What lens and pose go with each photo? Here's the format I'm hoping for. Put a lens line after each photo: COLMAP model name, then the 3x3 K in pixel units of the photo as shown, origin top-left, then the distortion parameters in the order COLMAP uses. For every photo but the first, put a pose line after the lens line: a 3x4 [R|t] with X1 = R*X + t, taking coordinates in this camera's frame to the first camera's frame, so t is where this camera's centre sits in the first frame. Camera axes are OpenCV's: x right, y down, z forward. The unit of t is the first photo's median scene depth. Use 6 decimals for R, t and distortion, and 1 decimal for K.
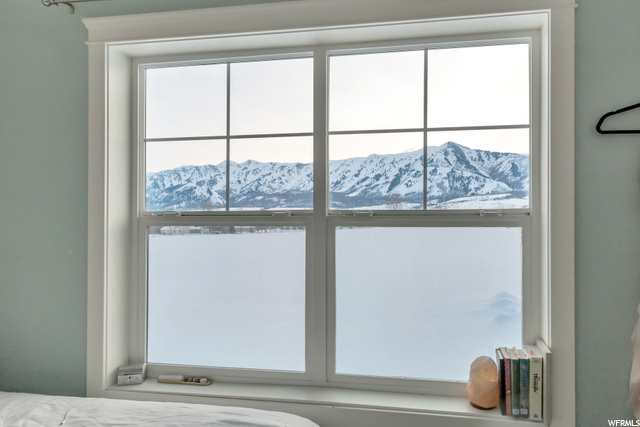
lens RADIAL K [[352.0, 0, 320.1], [0, 352.0, 215.9], [0, 0, 1]] dist [0.006170, 0.000771]
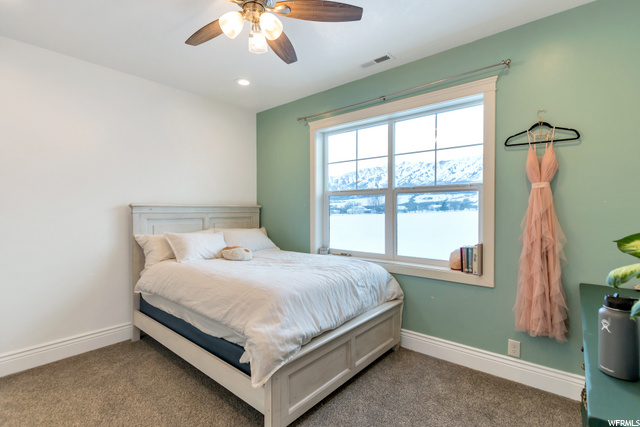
lens RADIAL K [[297.3, 0, 319.2], [0, 297.3, 210.0], [0, 0, 1]] dist [0.021033, -0.001496]
pose [[0.857708, 0.001651, -0.514135, 0.585270], [0.003922, 0.999945, 0.009755, 0.109920], [0.514123, -0.010384, 0.857654, -0.936496]]
